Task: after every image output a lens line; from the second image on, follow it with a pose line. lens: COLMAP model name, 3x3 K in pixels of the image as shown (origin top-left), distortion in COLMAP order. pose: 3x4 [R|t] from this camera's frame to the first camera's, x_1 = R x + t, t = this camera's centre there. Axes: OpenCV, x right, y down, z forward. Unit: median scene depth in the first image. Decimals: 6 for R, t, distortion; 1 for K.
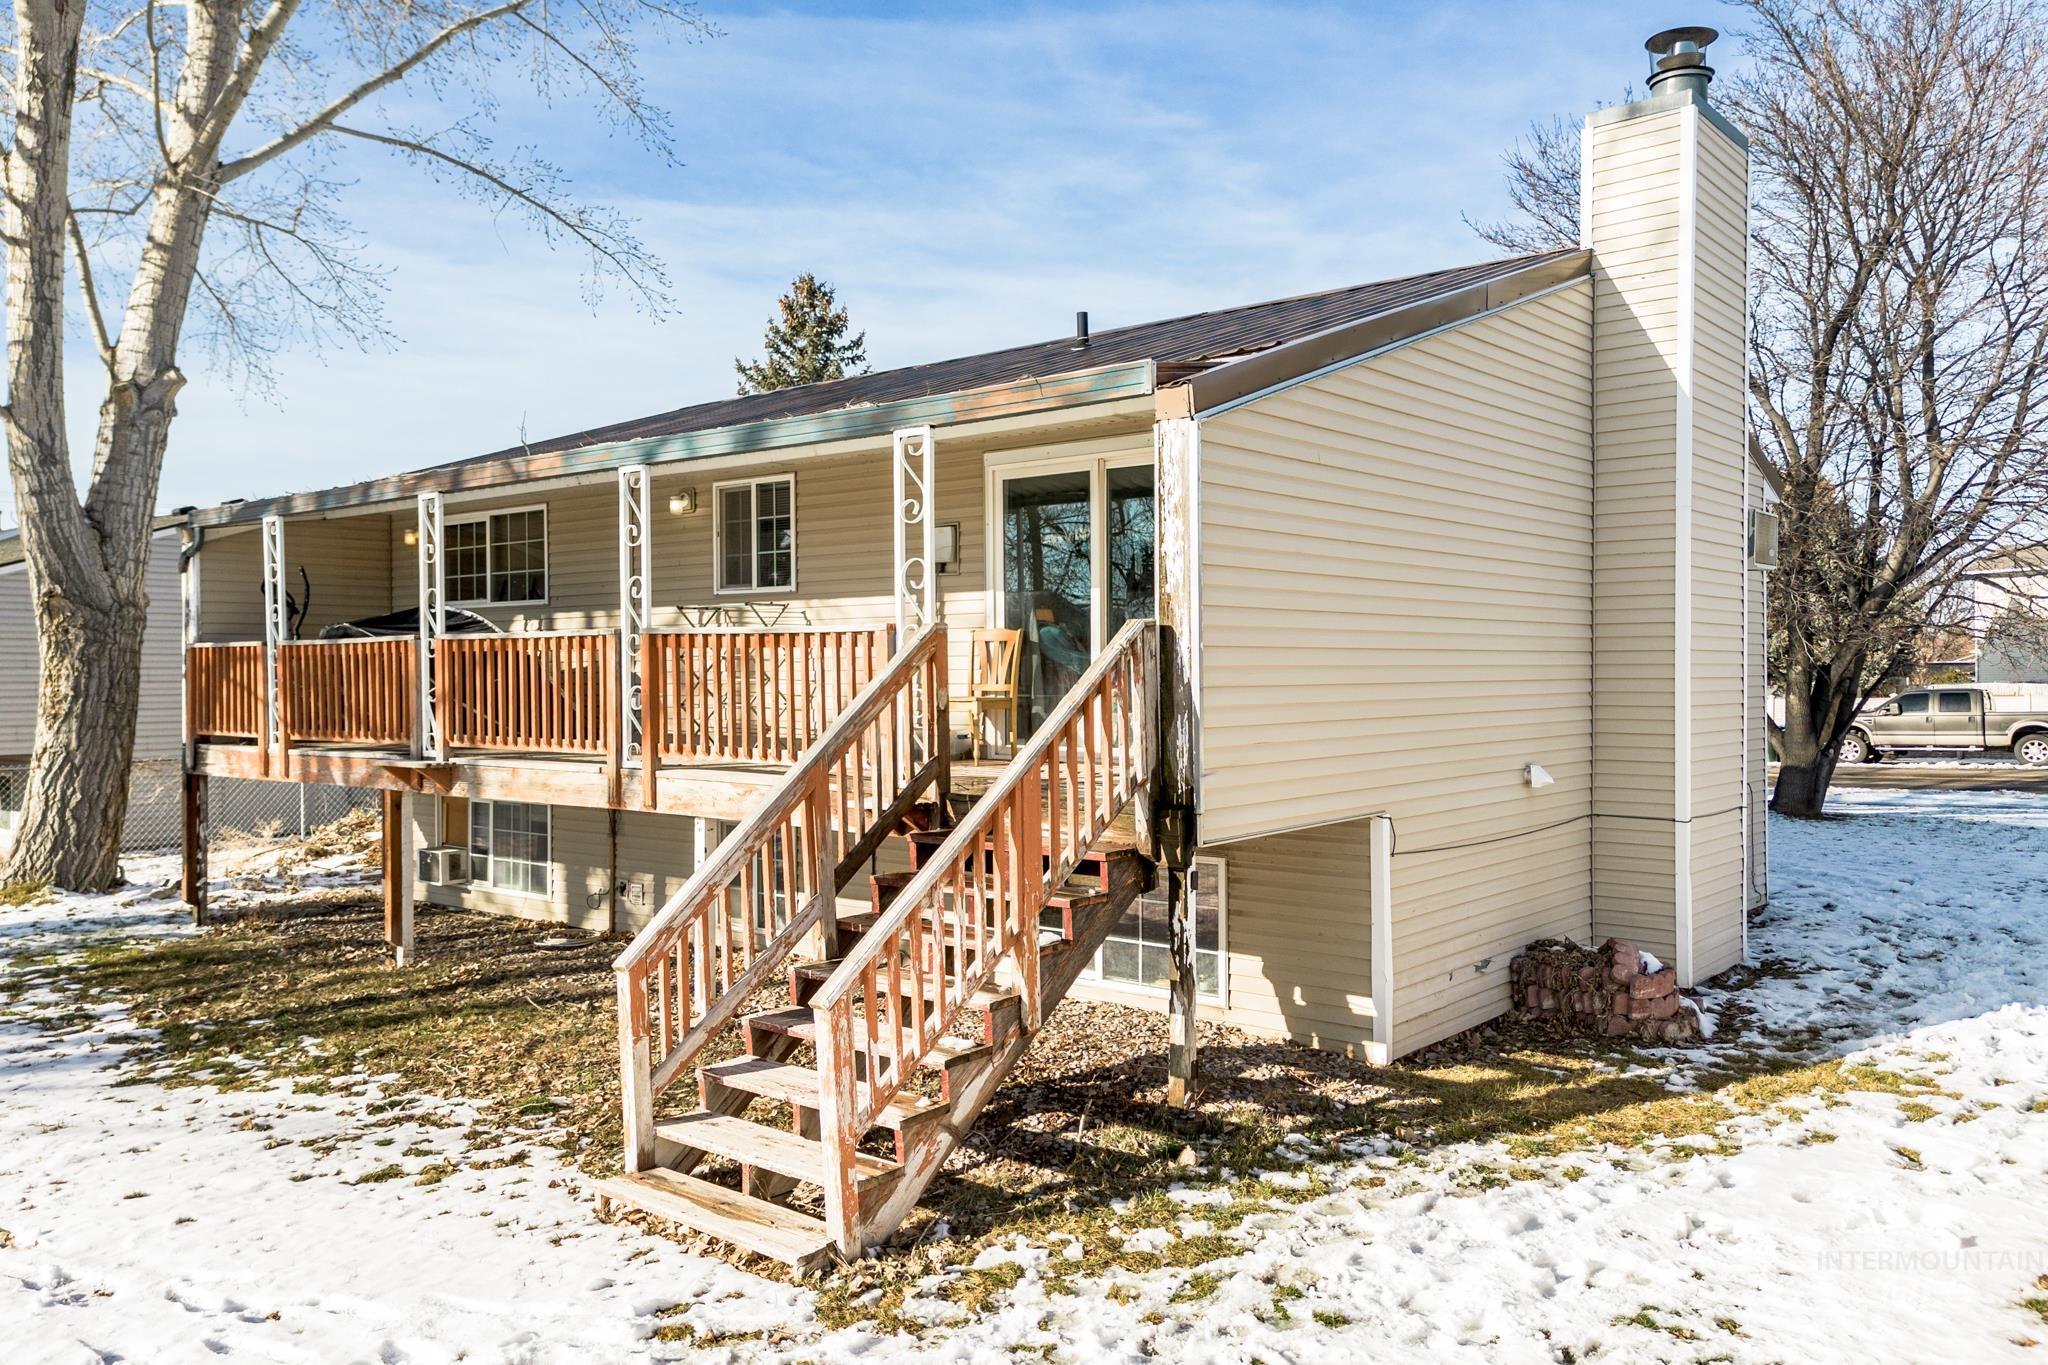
lens RADIAL K [[1561.0, 0, 1016.2], [0, 1561.0, 675.5], [0, 0, 1]] dist [0.049995, -0.009981]
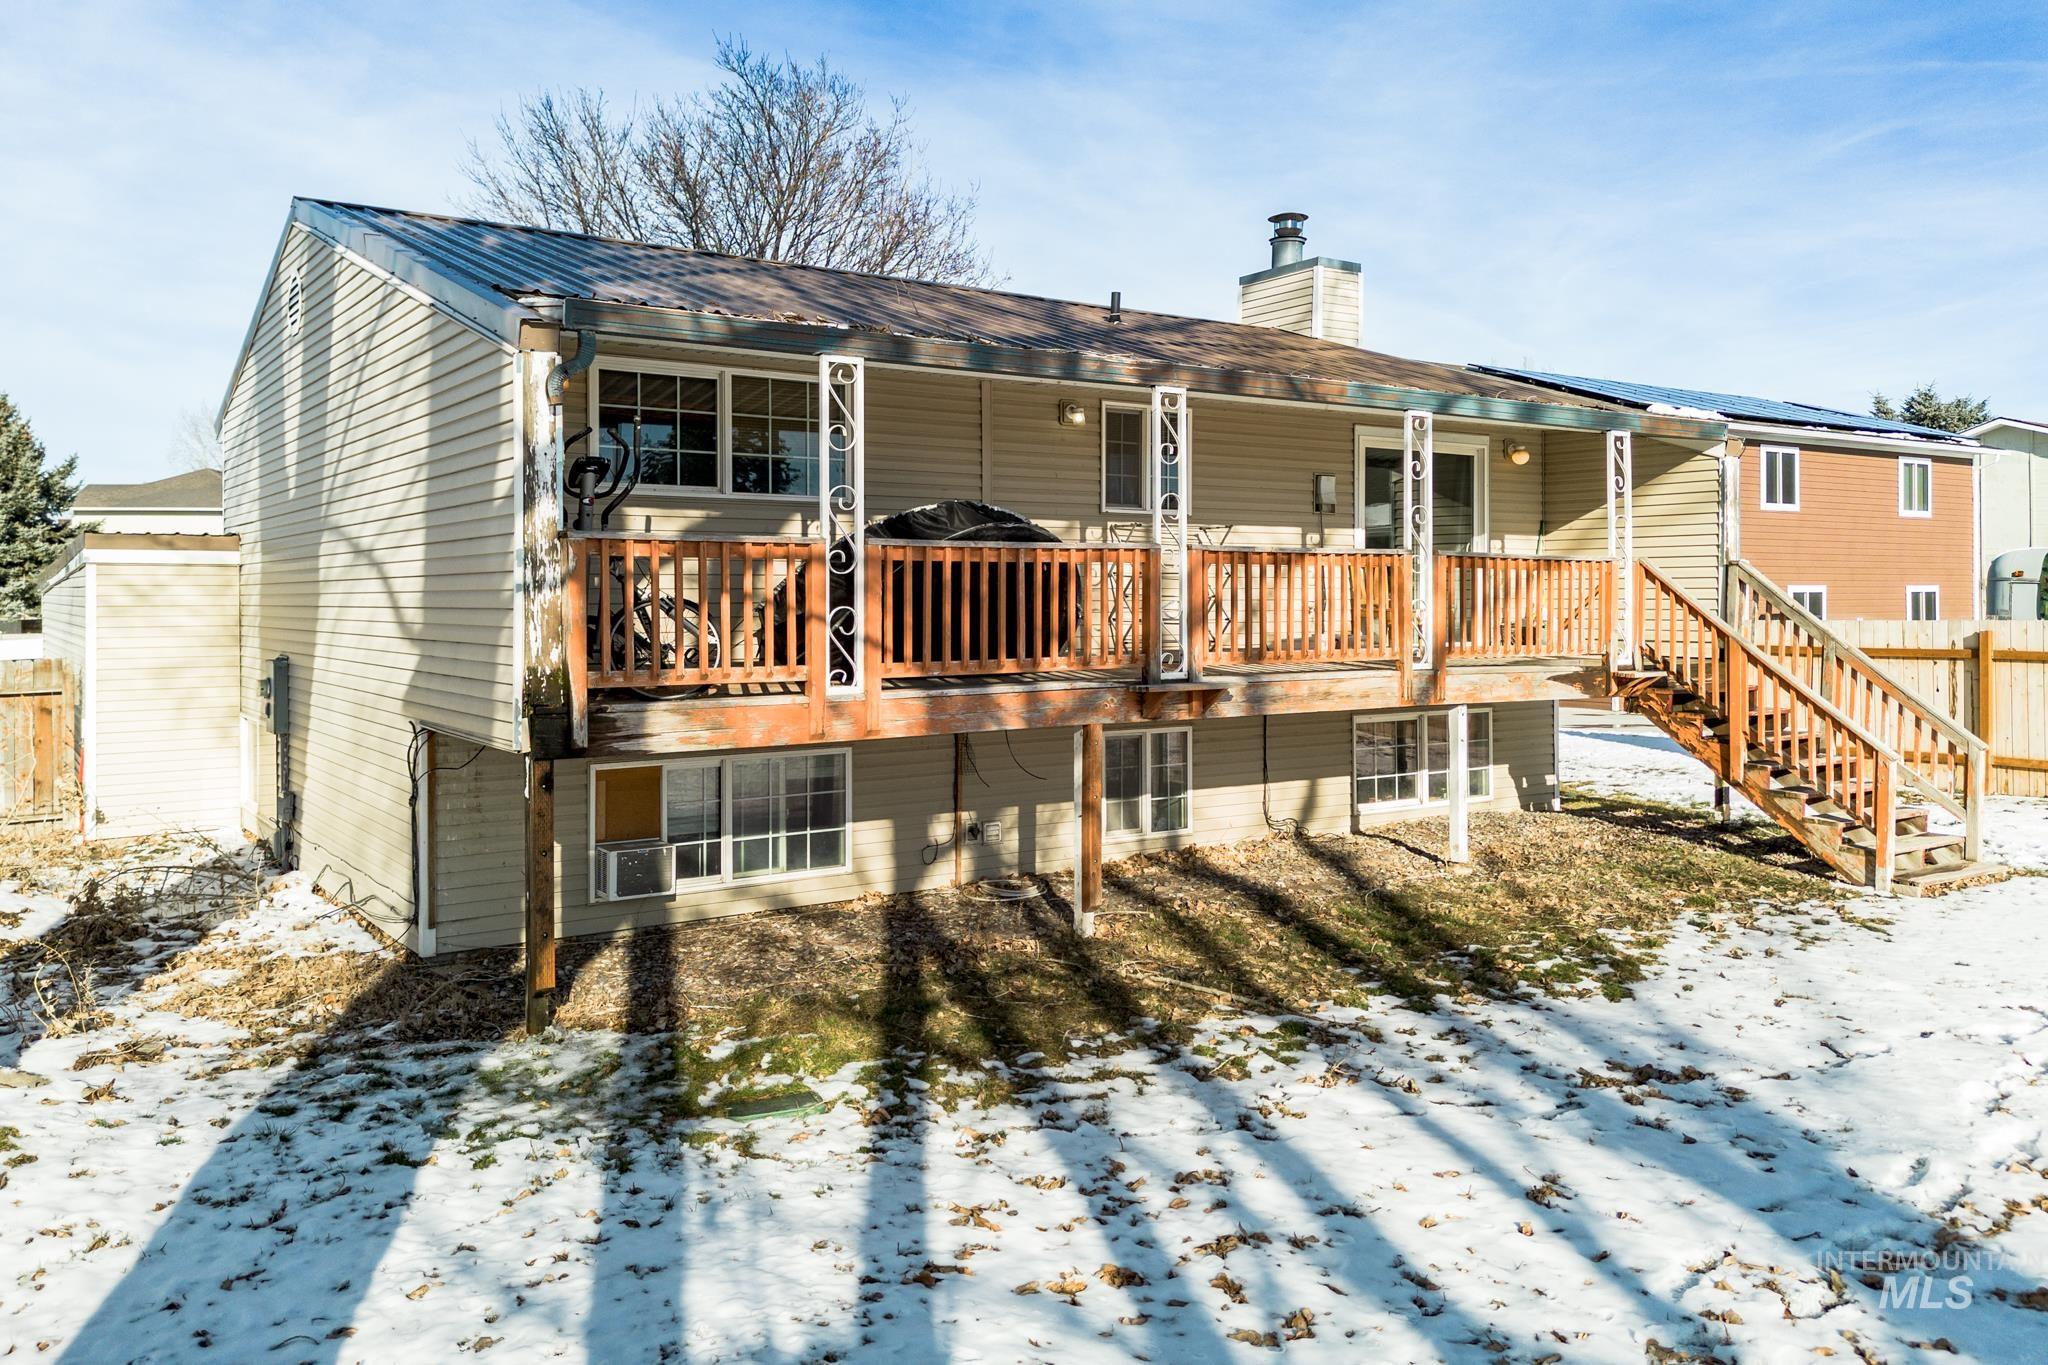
lens RADIAL K [[1561.0, 0, 1002.0], [0, 1561.0, 622.5], [0, 0, 1]] dist [0.049995, -0.009981]
pose [[0.265175, -0.009110, 0.964157, -0.927479], [0.005018, 0.999955, 0.008068, 0.008512], [-0.964187, 0.002699, 0.265209, 0.630297]]
